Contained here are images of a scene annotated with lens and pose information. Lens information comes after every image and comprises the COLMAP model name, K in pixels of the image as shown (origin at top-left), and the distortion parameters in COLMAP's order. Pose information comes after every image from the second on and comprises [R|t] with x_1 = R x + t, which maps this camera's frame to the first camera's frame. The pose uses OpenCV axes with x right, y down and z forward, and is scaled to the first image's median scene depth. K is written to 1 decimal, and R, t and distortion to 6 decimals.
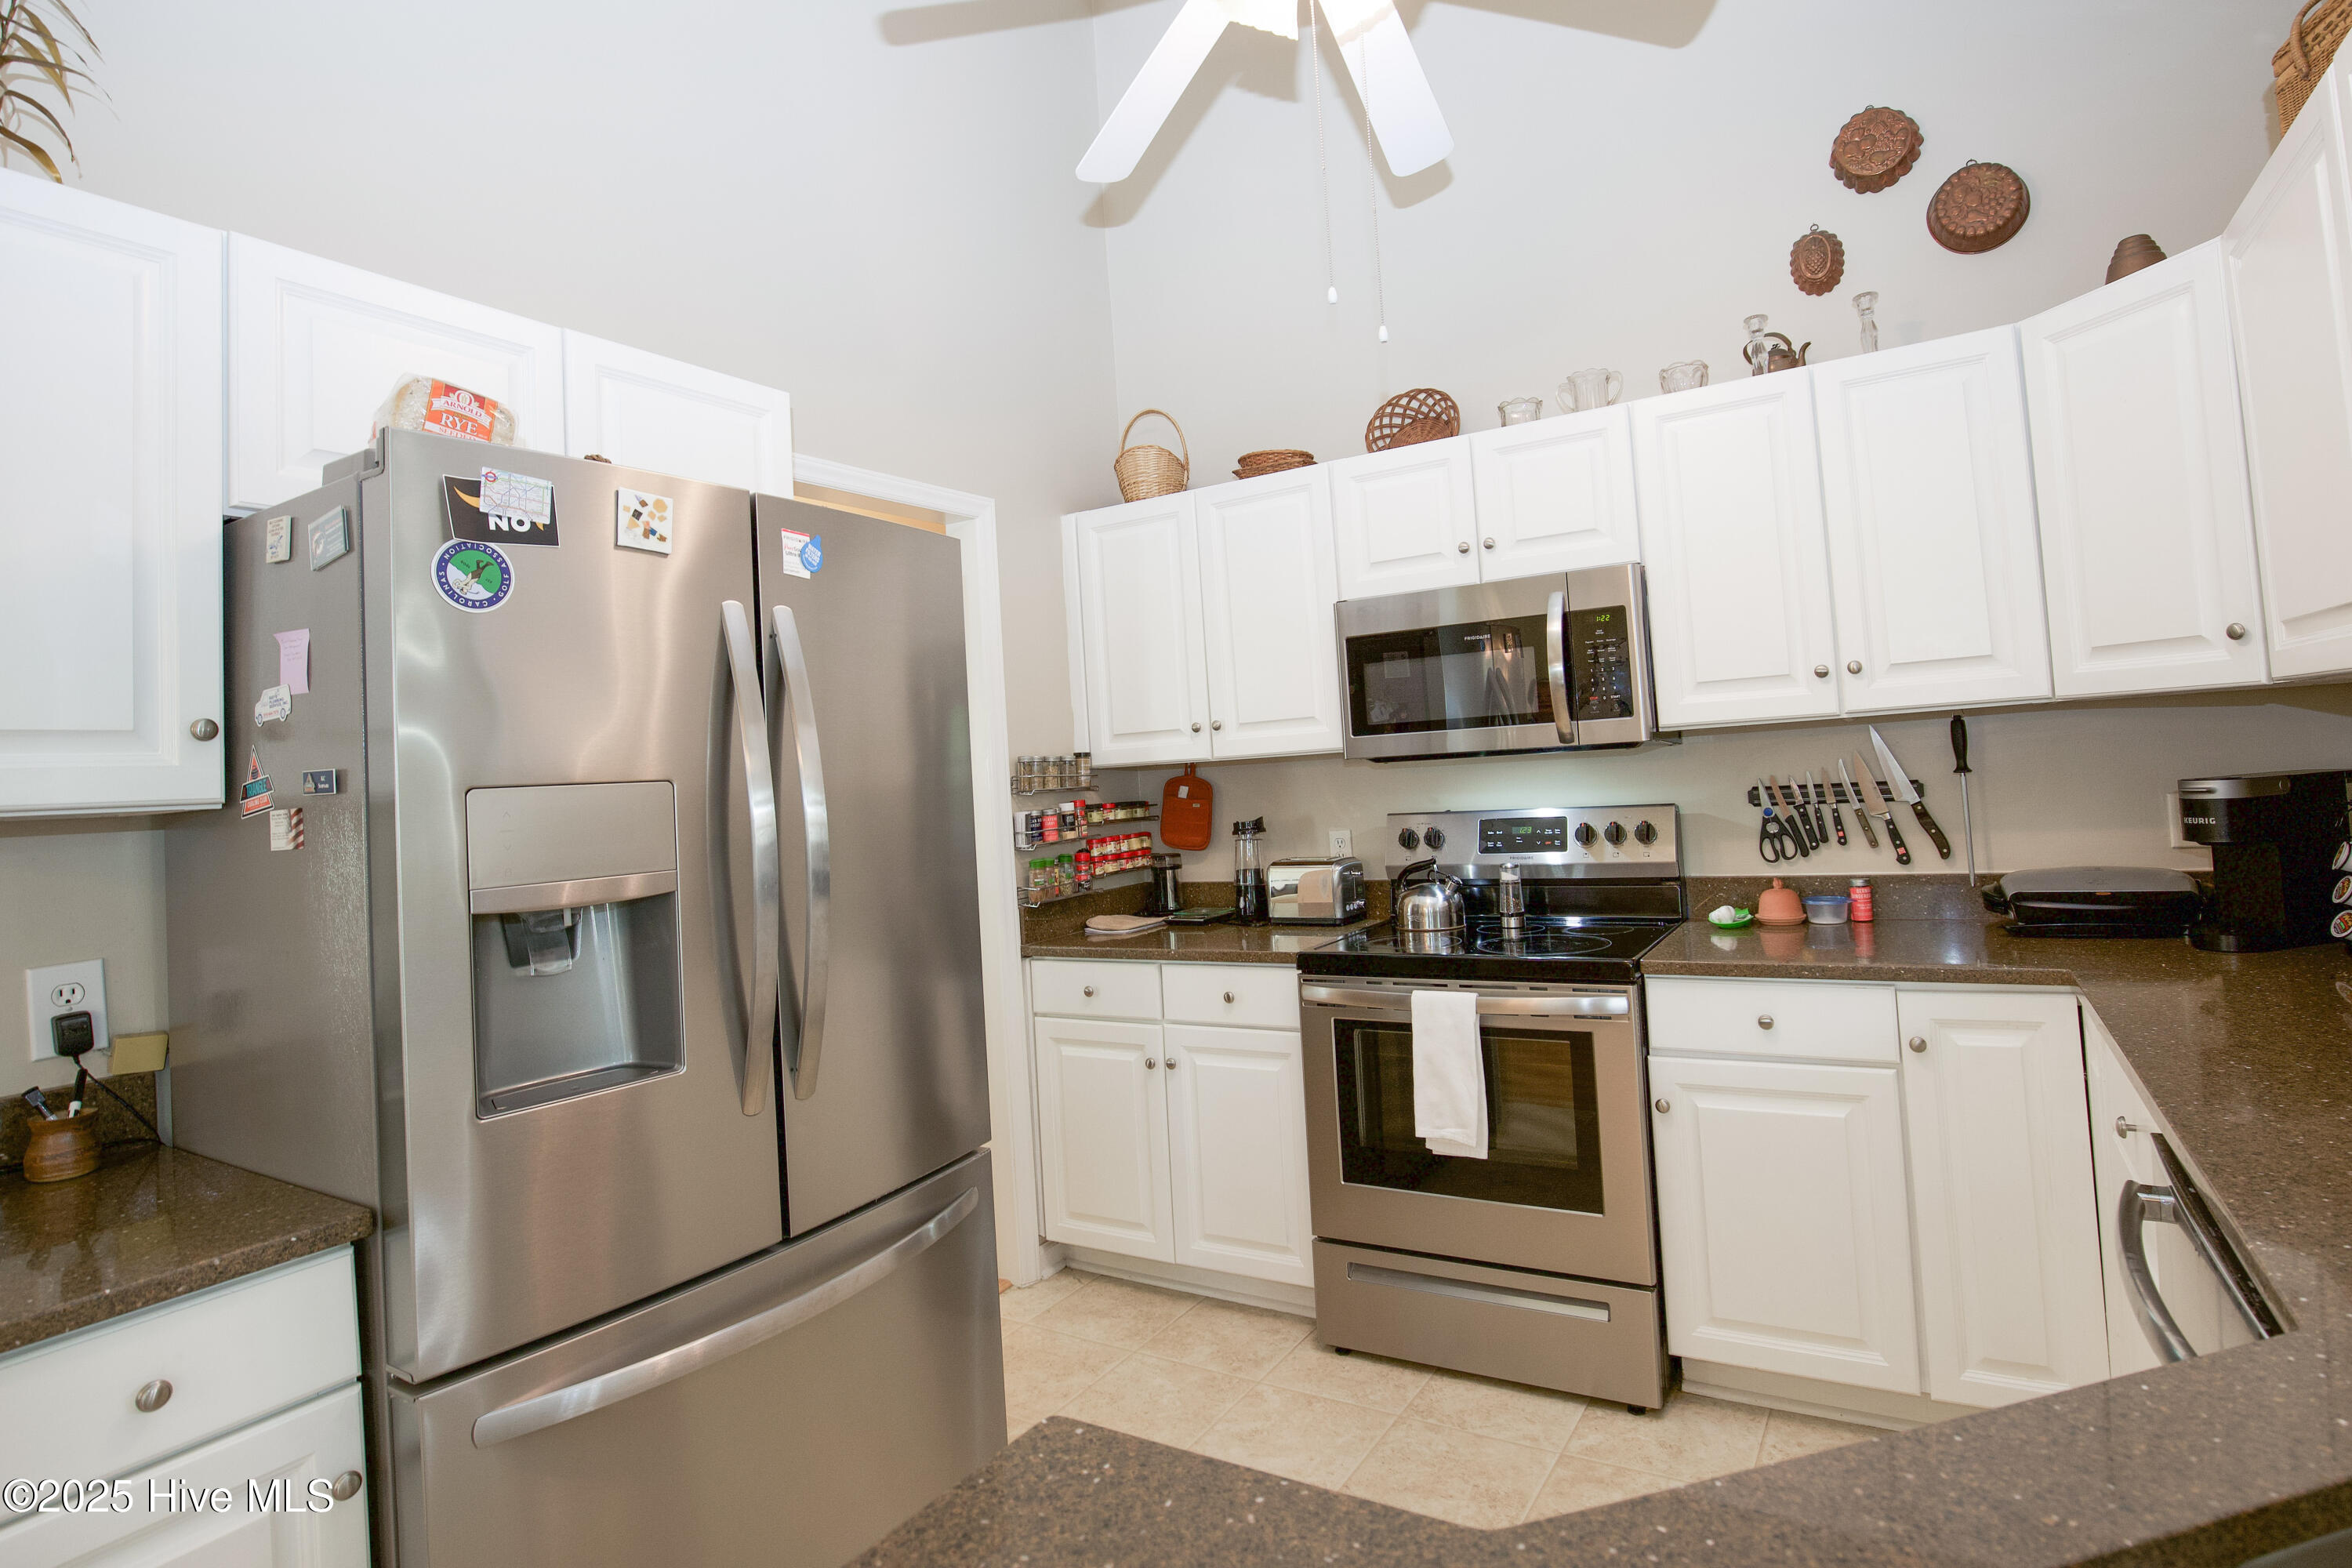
lens RADIAL K [[1206.8, 0, 1237.9], [0, 1206.8, 718.4], [0, 0, 1]] dist [-0.018930, 0.000656]
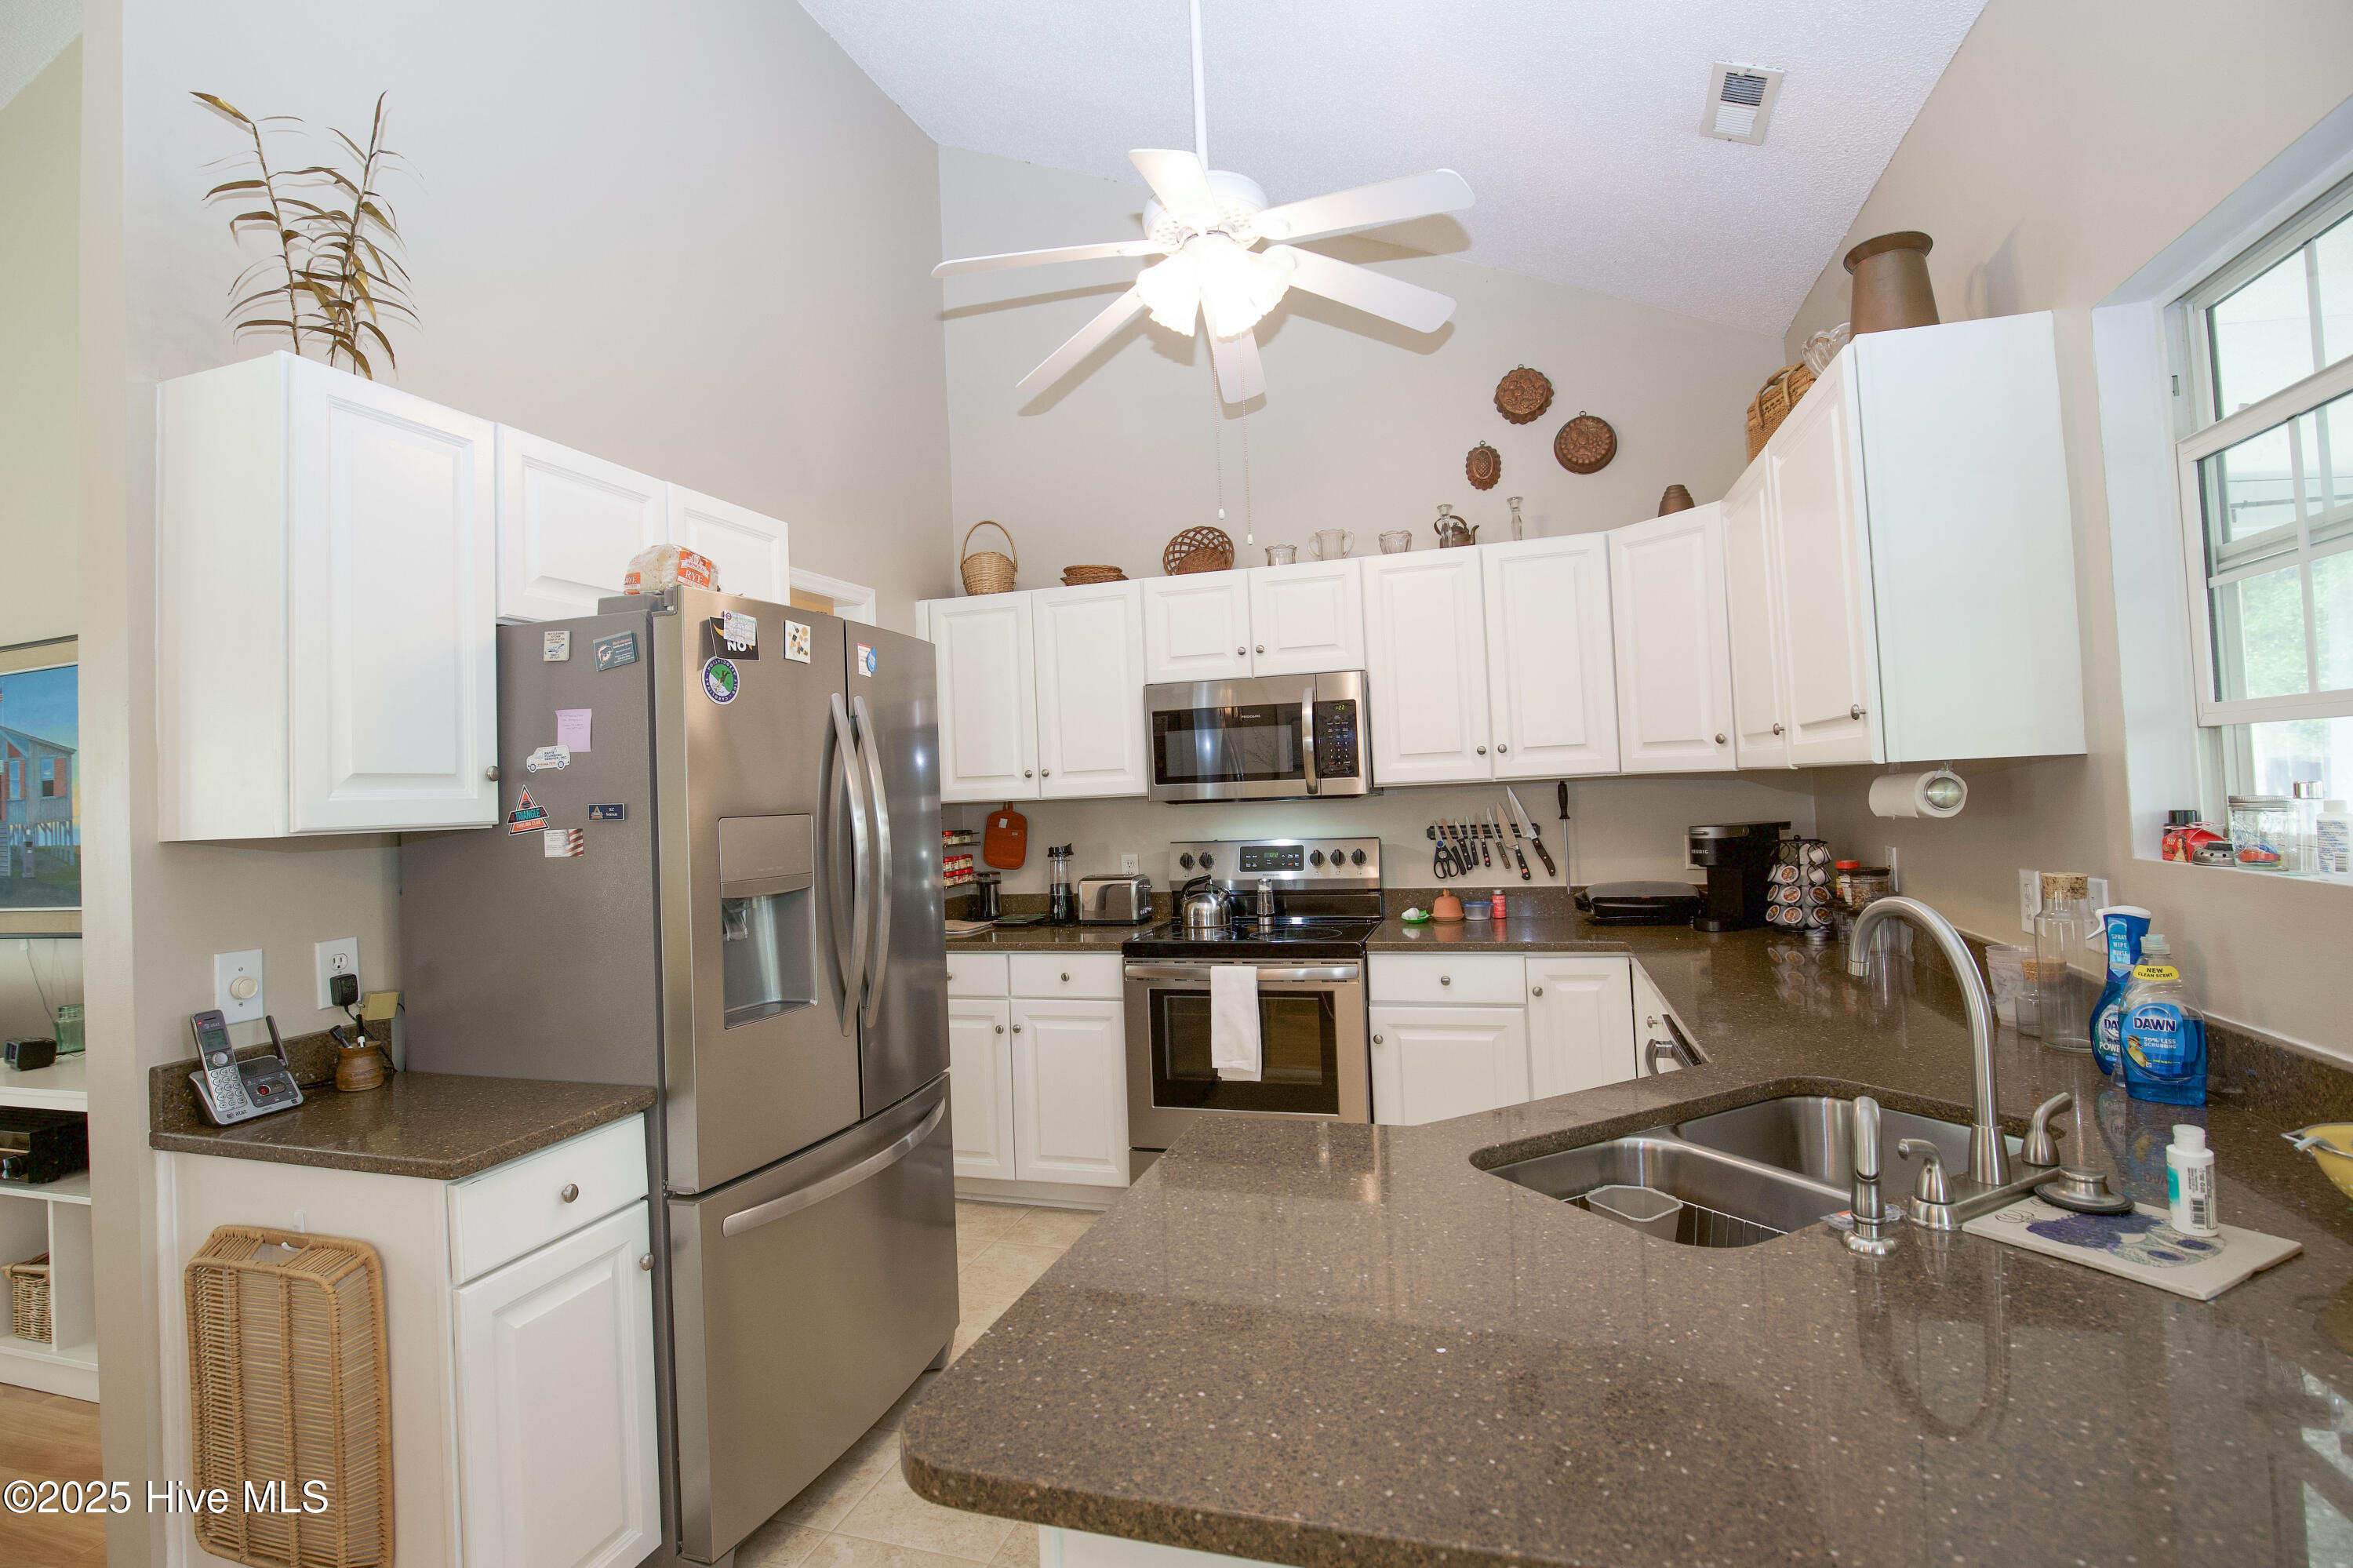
lens RADIAL K [[1165.5, 0, 1151.9], [0, 1165.5, 755.6], [0, 0, 1]] dist [-0.003411, 0.000206]
pose [[0.975704, 0.027308, 0.217386, -0.213835], [-0.027961, 0.999609, -0.000072, -0.019194], [-0.217303, -0.006008, 0.976086, -0.305266]]
